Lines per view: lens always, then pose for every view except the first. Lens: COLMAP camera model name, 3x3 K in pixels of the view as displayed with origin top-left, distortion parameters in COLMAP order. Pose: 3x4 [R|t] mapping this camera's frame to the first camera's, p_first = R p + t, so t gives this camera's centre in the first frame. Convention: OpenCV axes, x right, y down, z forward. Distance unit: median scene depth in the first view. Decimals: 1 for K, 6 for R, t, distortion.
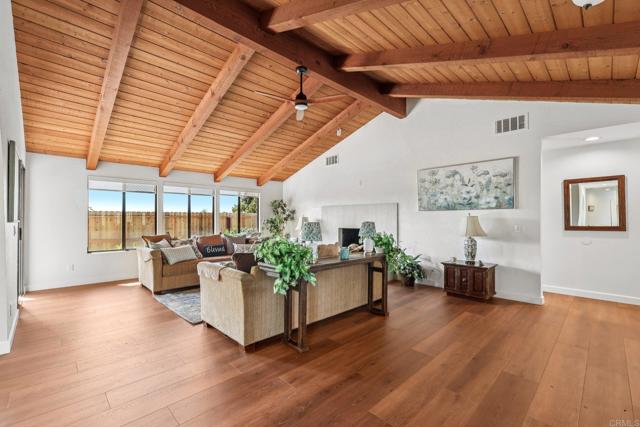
lens RADIAL K [[281.7, 0, 322.6], [0, 281.7, 216.7], [0, 0, 1]] dist [-0.001668, -0.000022]
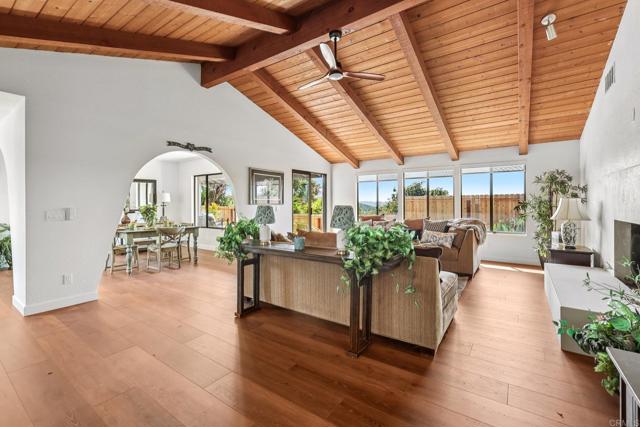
lens RADIAL K [[283.6, 0, 321.8], [0, 283.6, 205.0], [0, 0, 1]] dist [-0.001767, -0.000114]
pose [[0.169929, 0.004181, -0.985447, 0.608944], [0.013873, 0.999882, 0.006635, 0.007520], [0.985359, -0.014799, 0.169851, 0.611617]]
